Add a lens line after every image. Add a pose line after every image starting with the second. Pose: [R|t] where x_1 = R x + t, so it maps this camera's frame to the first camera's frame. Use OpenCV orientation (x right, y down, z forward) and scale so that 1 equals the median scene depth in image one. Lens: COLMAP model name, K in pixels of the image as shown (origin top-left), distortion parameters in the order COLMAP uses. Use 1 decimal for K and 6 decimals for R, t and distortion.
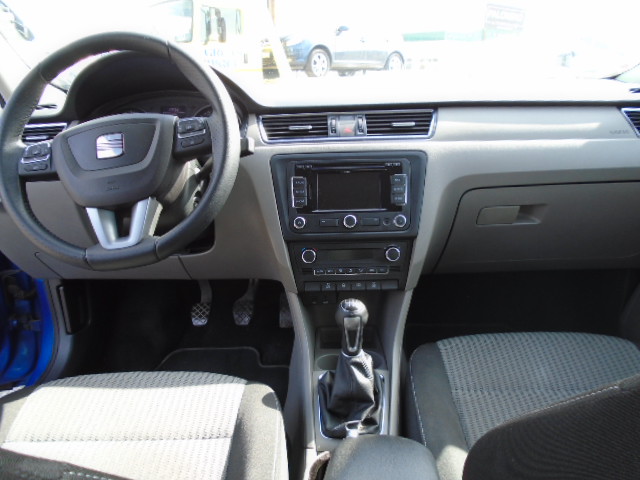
lens RADIAL K [[499.5, 0, 324.5], [0, 499.5, 237.1], [0, 0, 1]] dist [-0.021435, 0.020651]
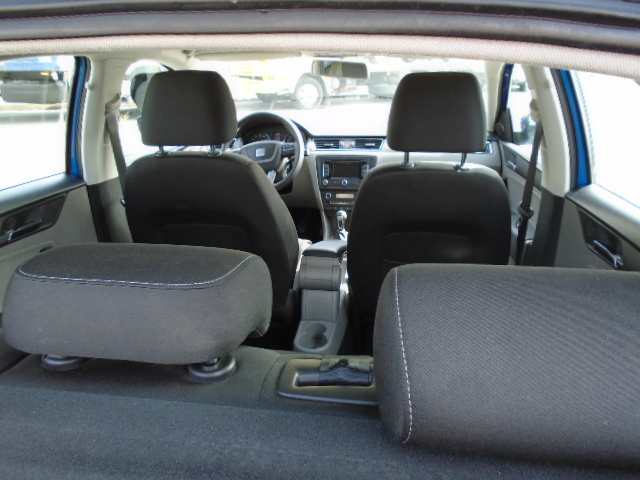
lens RADIAL K [[499.5, 0, 320.7], [0, 499.5, 243.5], [0, 0, 1]] dist [-0.021435, 0.020651]
pose [[0.990355, 0.056463, -0.126524, 0.270480], [-0.049103, 0.996956, 0.060555, 0.131133], [0.129558, -0.053758, 0.990114, -1.578583]]
